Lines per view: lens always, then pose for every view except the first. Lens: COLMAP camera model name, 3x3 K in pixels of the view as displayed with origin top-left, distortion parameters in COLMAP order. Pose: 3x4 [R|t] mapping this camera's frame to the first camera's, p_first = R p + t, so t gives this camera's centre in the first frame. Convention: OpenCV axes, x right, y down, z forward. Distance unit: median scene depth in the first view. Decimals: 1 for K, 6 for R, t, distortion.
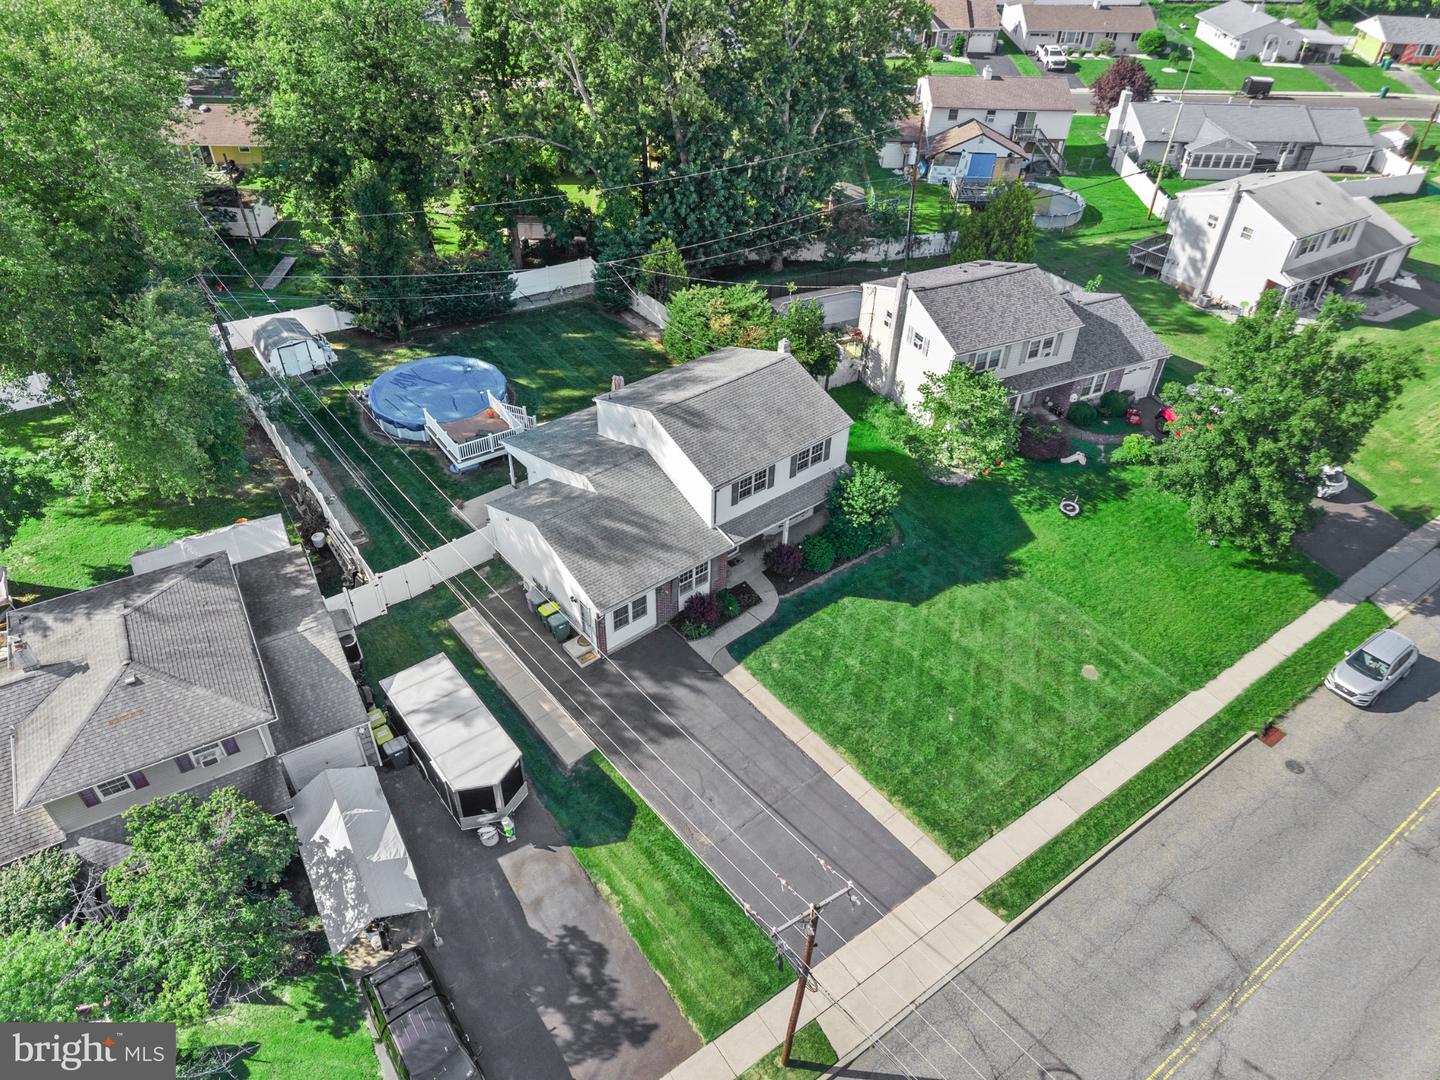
lens RADIAL K [[968.7, 0, 720.0], [0, 968.7, 540.0], [0, 0, 1]] dist [0.017555, -0.004585]
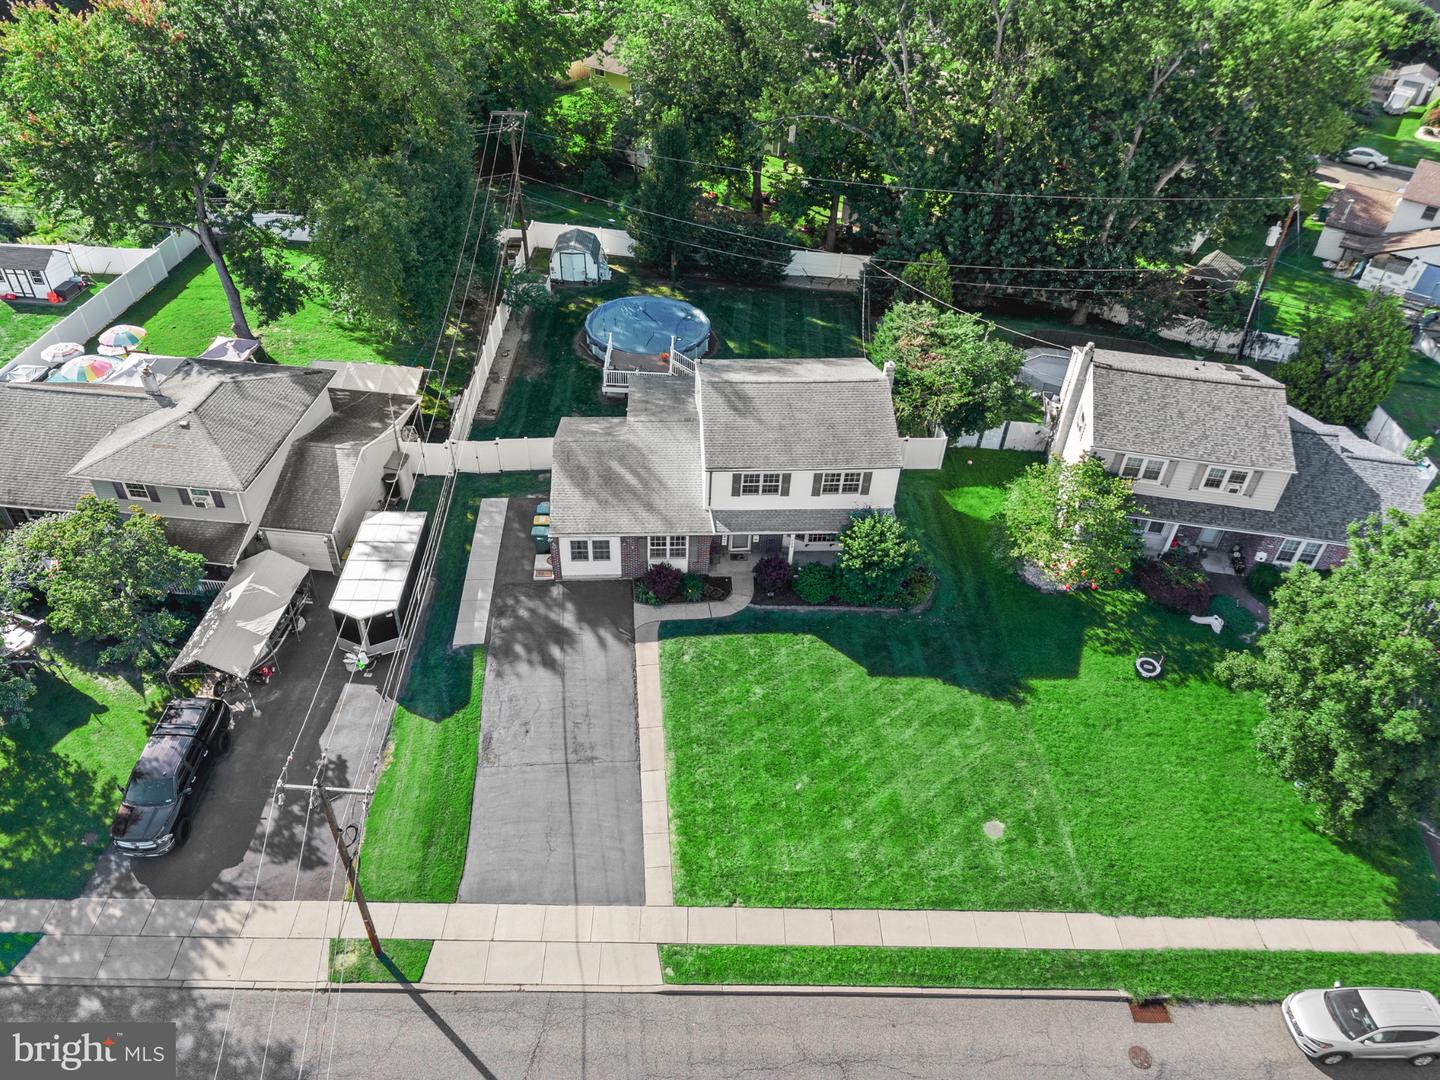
lens RADIAL K [[990.6, 0, 720.0], [0, 990.6, 540.0], [0, 0, 1]] dist [0.025680, -0.018695]
pose [[0.815850, 0.376657, -0.438769, 0.471916], [-0.384213, 0.920153, 0.075489, -0.067151], [0.432168, 0.106993, 0.895423, 0.105368]]
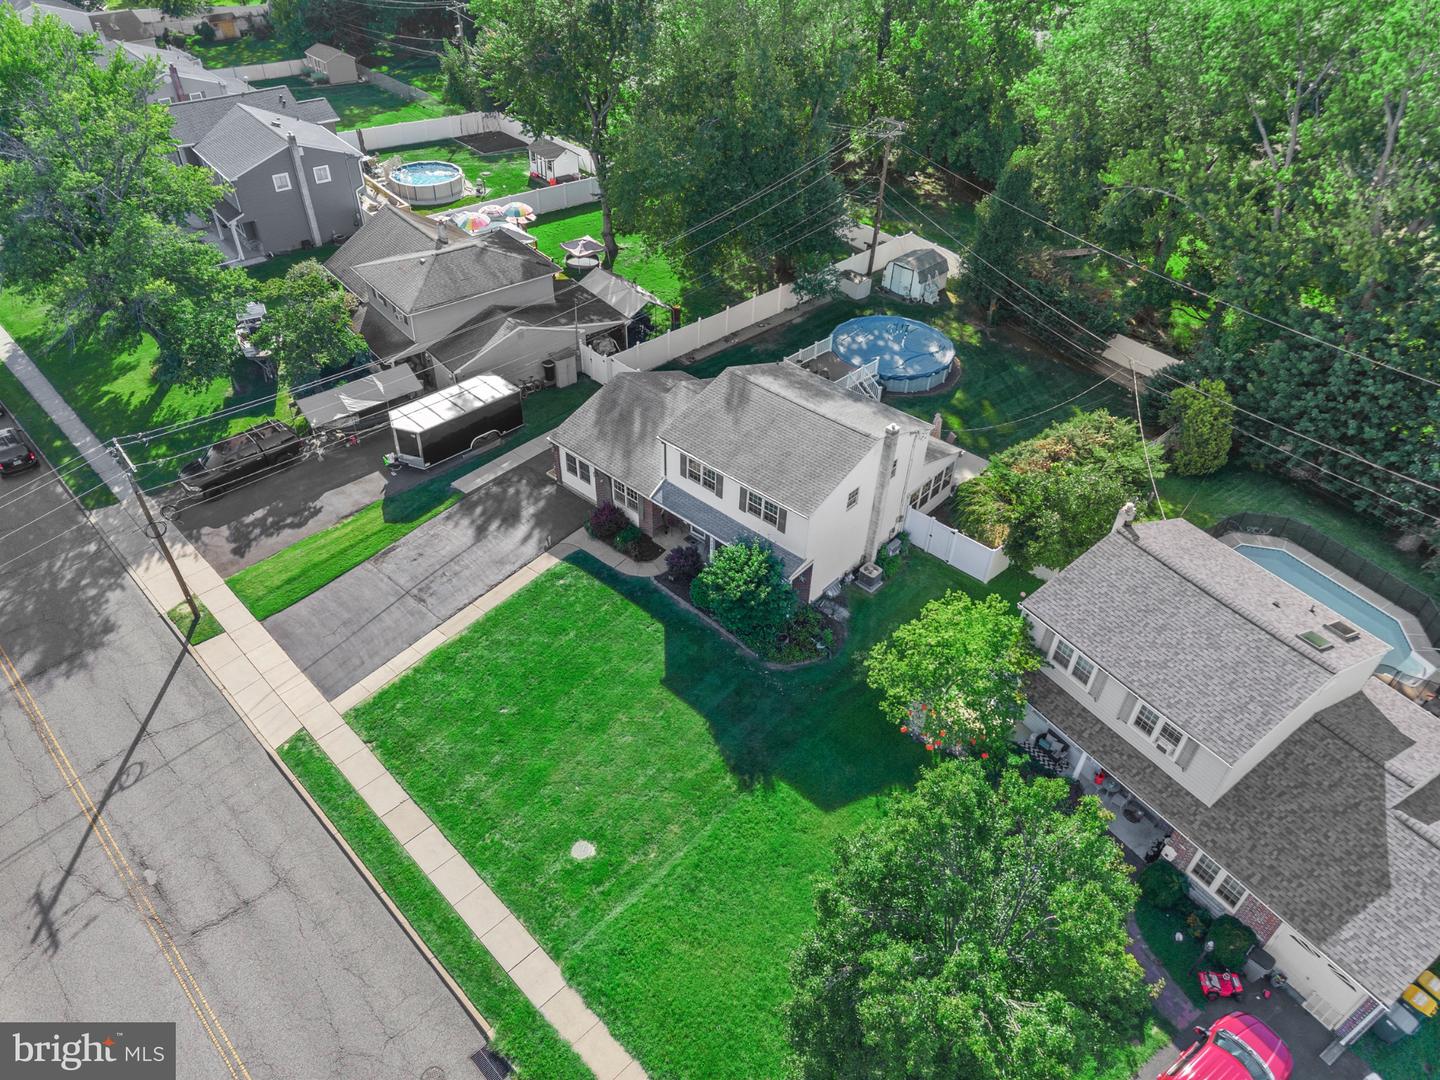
lens RADIAL K [[968.7, 0, 720.0], [0, 968.7, 540.0], [0, 0, 1]] dist [0.017555, -0.004585]
pose [[0.155786, 0.619961, -0.769012, 0.866885], [-0.645574, 0.653146, 0.395772, -0.431640], [0.747640, 0.434798, 0.501981, 0.566381]]
